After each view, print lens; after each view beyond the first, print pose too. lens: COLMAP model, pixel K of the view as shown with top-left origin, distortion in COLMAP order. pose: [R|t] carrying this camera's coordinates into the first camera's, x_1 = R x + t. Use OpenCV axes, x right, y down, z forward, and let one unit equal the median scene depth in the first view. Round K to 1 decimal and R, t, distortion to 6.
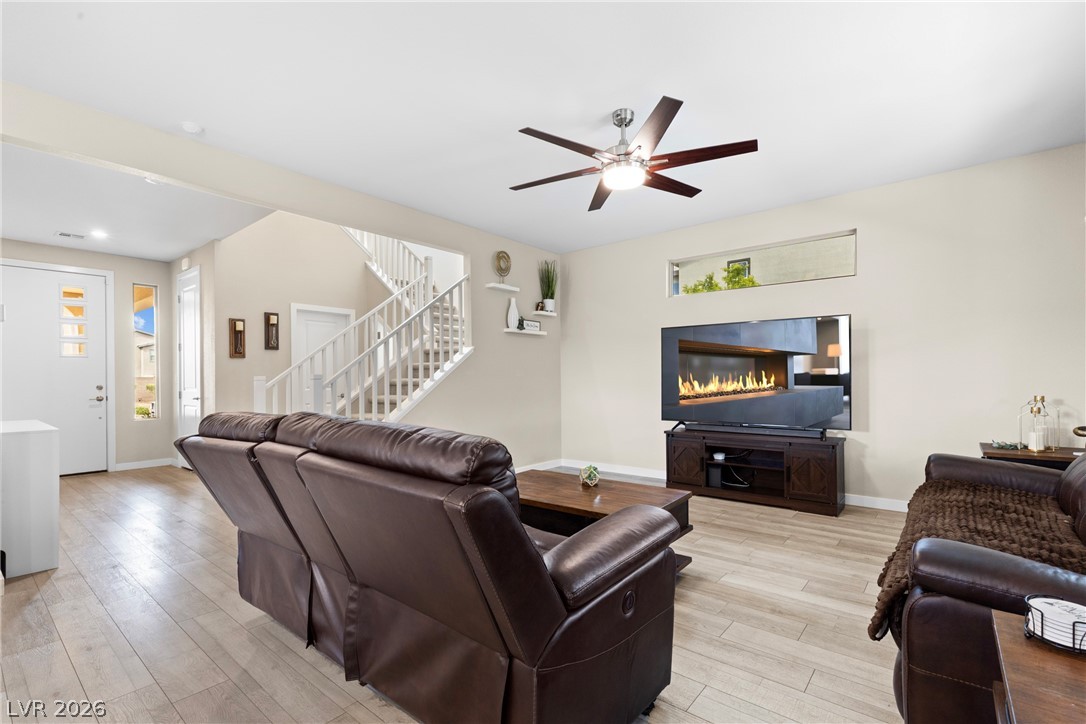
lens RADIAL K [[485.0, 0, 540.3], [0, 485.0, 370.2], [0, 0, 1]] dist [0.005030, -0.000534]
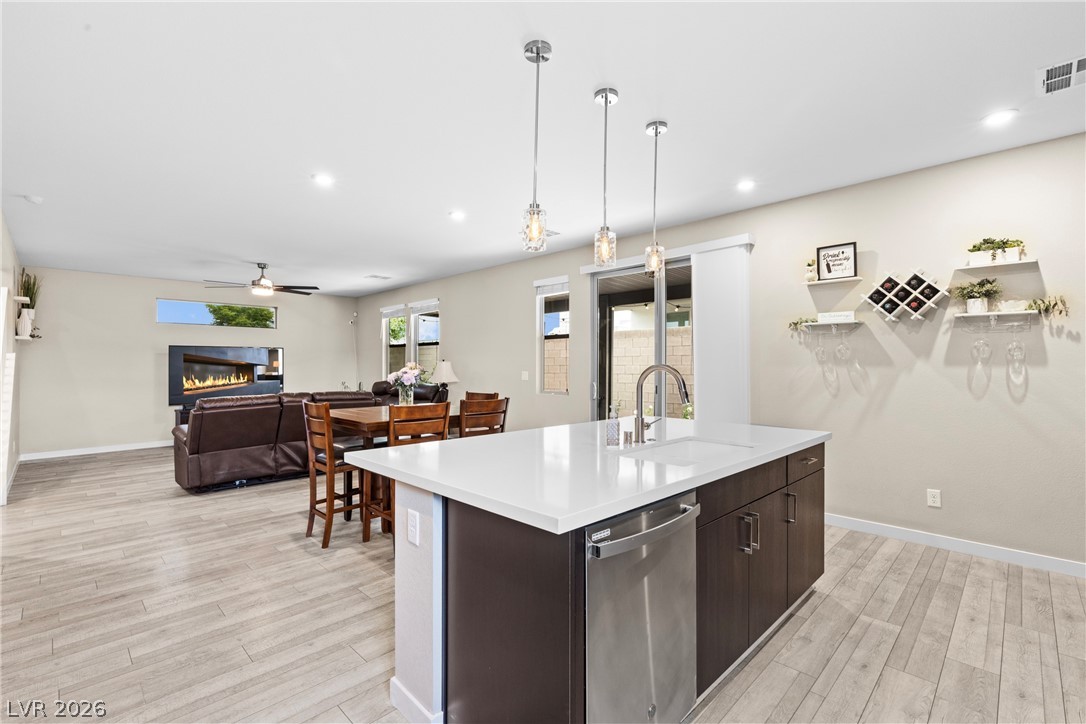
lens RADIAL K [[485.0, 0, 548.8], [0, 485.0, 366.1], [0, 0, 1]] dist [0.005030, -0.000534]
pose [[0.060332, 0.005896, 0.998161, -1.397448], [-0.008026, 0.999953, -0.005421, -0.026627], [-0.998146, -0.007684, 0.060377, -0.332422]]
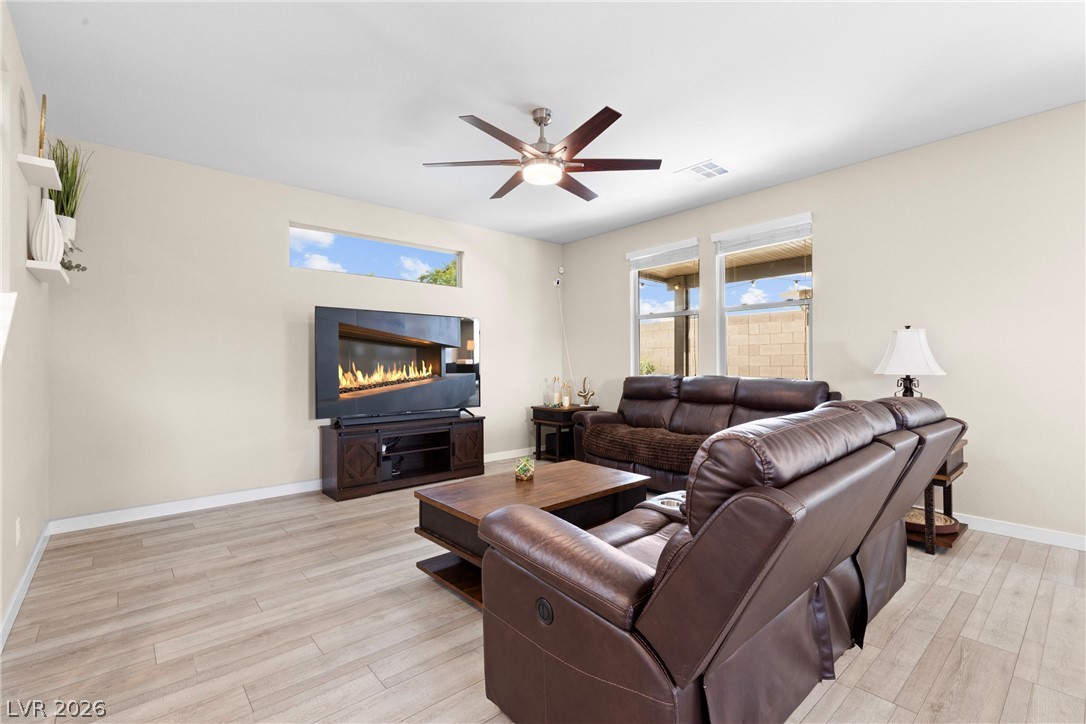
lens RADIAL K [[485.0, 0, 545.3], [0, 485.0, 362.7], [0, 0, 1]] dist [0.005030, -0.000534]
pose [[0.129234, 0.009864, 0.991565, -0.585389], [-0.005929, 0.999940, -0.009174, 0.014395], [-0.991596, -0.004694, 0.129285, 0.596227]]
